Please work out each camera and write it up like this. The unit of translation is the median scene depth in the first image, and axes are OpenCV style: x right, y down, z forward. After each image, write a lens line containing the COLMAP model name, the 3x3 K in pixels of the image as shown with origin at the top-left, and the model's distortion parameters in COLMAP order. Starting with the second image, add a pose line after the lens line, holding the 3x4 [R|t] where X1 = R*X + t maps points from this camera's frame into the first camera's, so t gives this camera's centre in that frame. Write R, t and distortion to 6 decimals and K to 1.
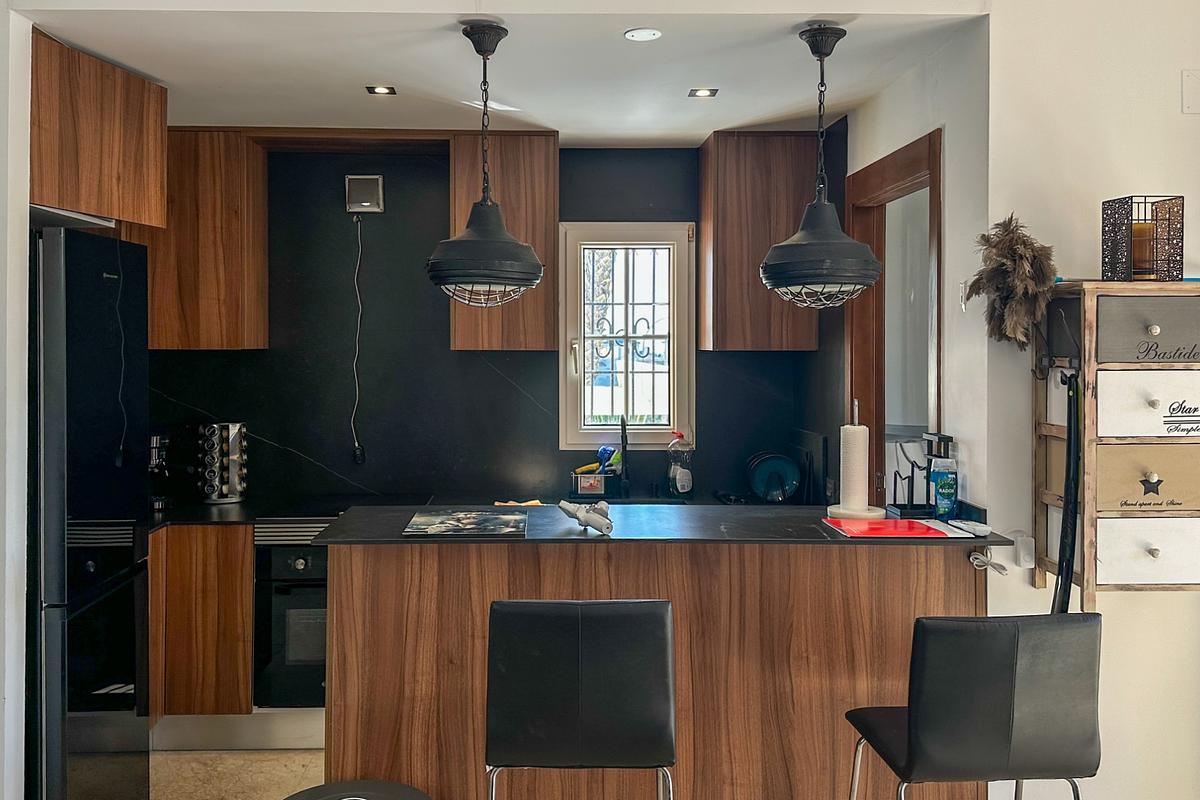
lens RADIAL K [[1017.5, 0, 564.4], [0, 1017.5, 337.5], [0, 0, 1]] dist [0.063774, -0.006366]
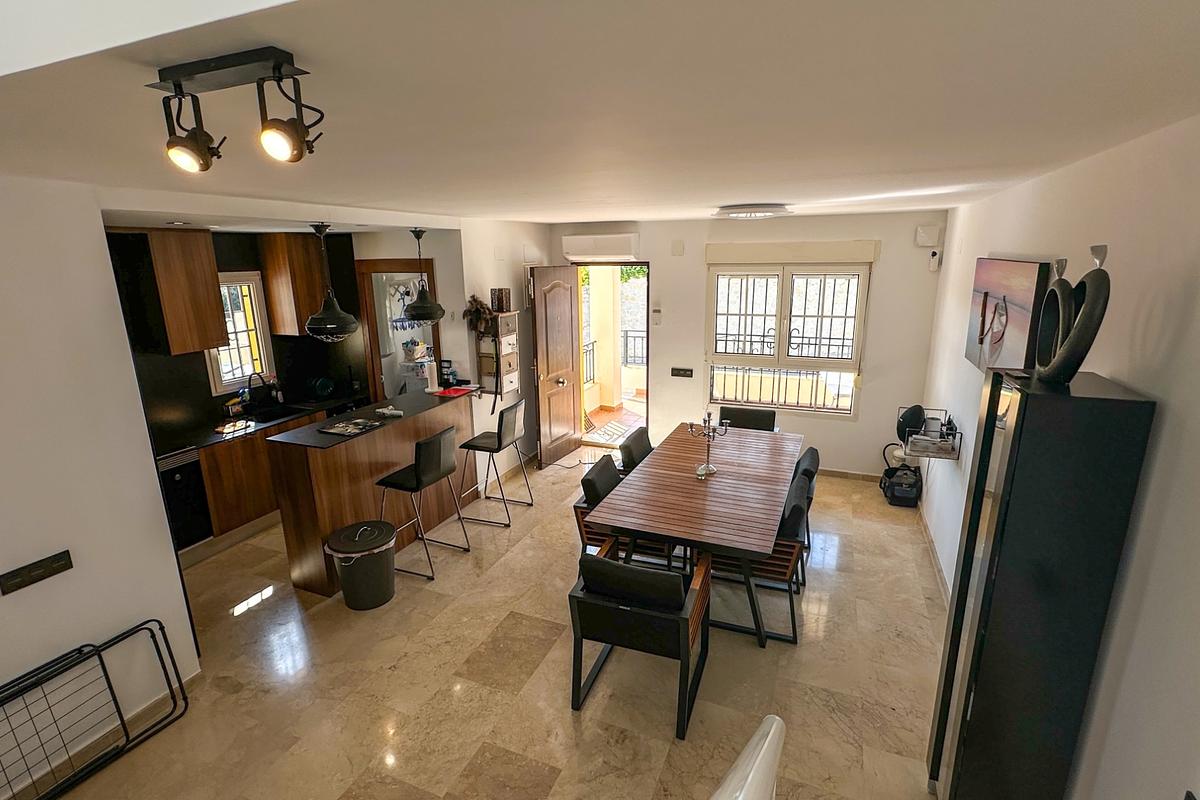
lens RADIAL K [[564.3, 0, 602.0], [0, 564.3, 397.2], [0, 0, 1]] dist [-0.001703, 0.000108]
pose [[0.405154, -0.230852, 0.884623, -0.698031], [0.012334, 0.968888, 0.247193, -0.152301], [-0.914165, -0.089240, 0.395396, -0.090560]]
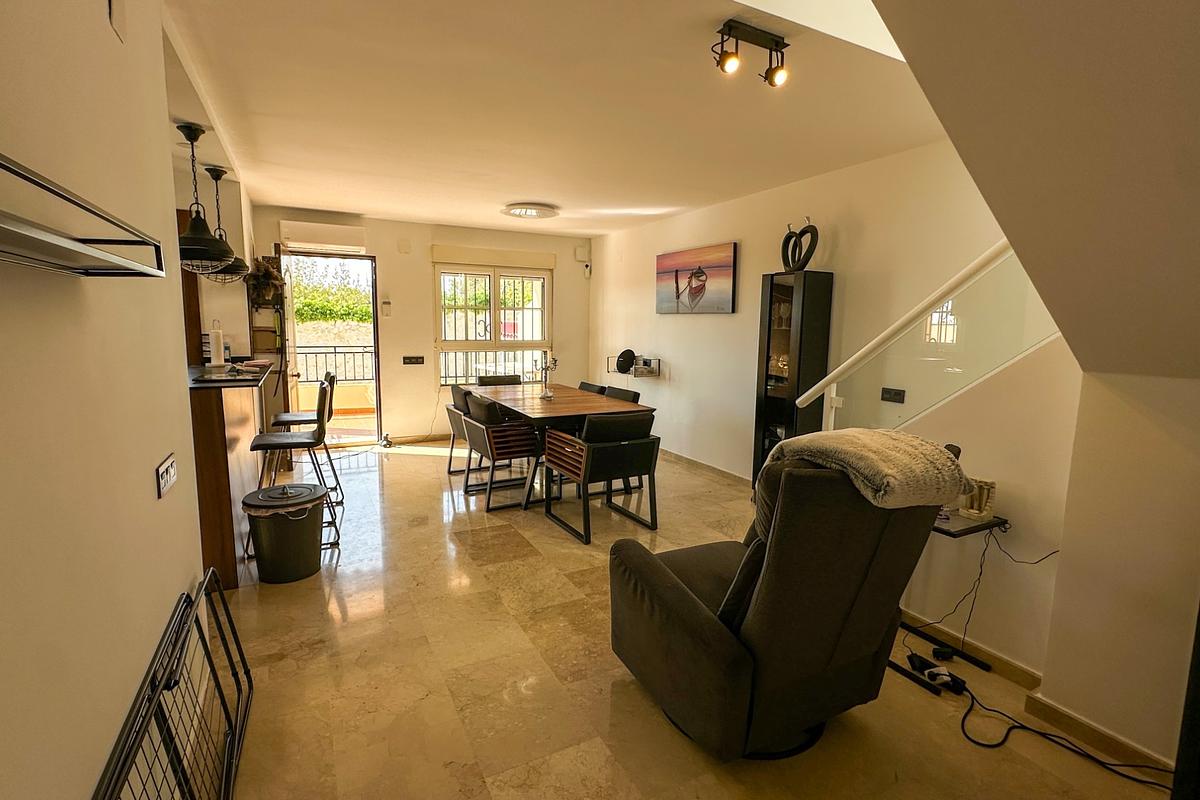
lens RADIAL K [[564.3, 0, 602.0], [0, 564.3, 397.2], [0, 0, 1]] dist [-0.001703, 0.000108]
pose [[-0.445491, -0.124117, 0.886641, -0.960553], [-0.017078, 0.991342, 0.130192, 0.036831], [-0.895124, 0.042857, -0.443753, 0.536739]]
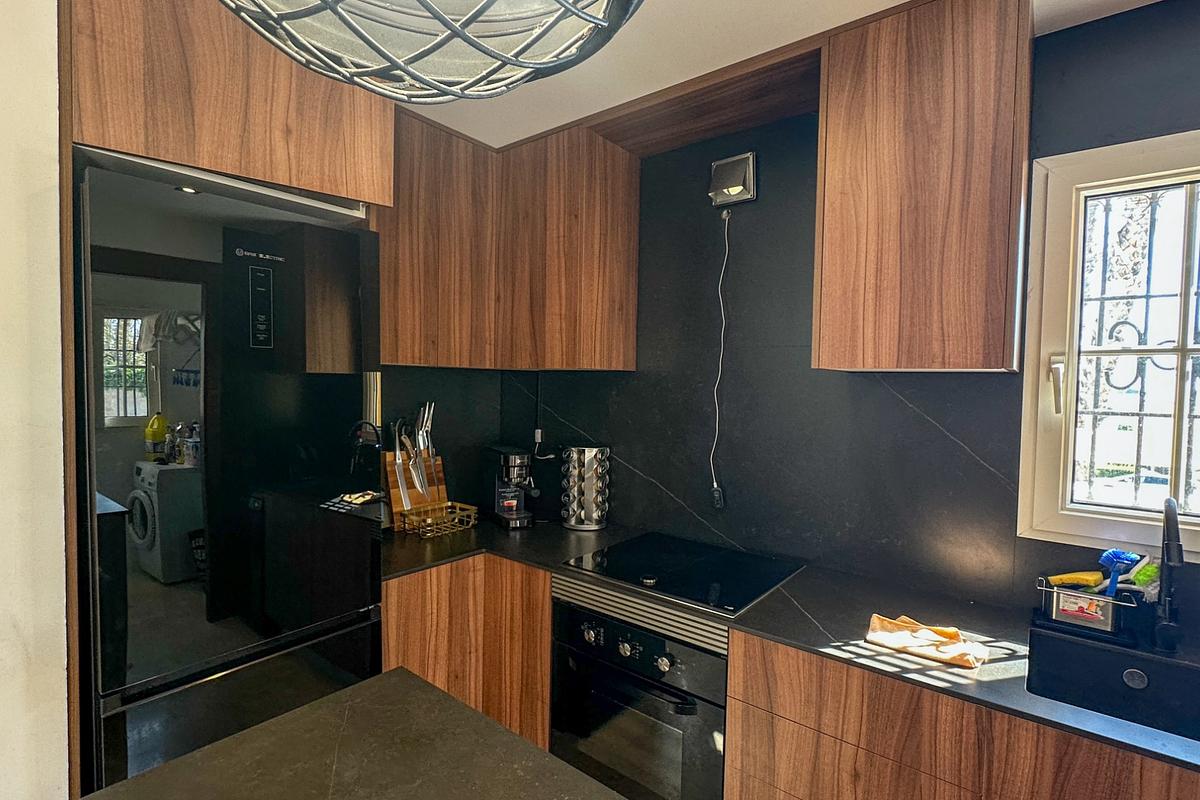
lens RADIAL K [[563.3, 0, 595.5], [0, 563.3, 402.1], [0, 0, 1]] dist [0.000369, 0.000216]
pose [[0.766723, 0.035845, -0.640977, 0.016509], [-0.015989, 0.999196, 0.036752, 0.022723], [0.641779, -0.017931, 0.766680, 0.625097]]
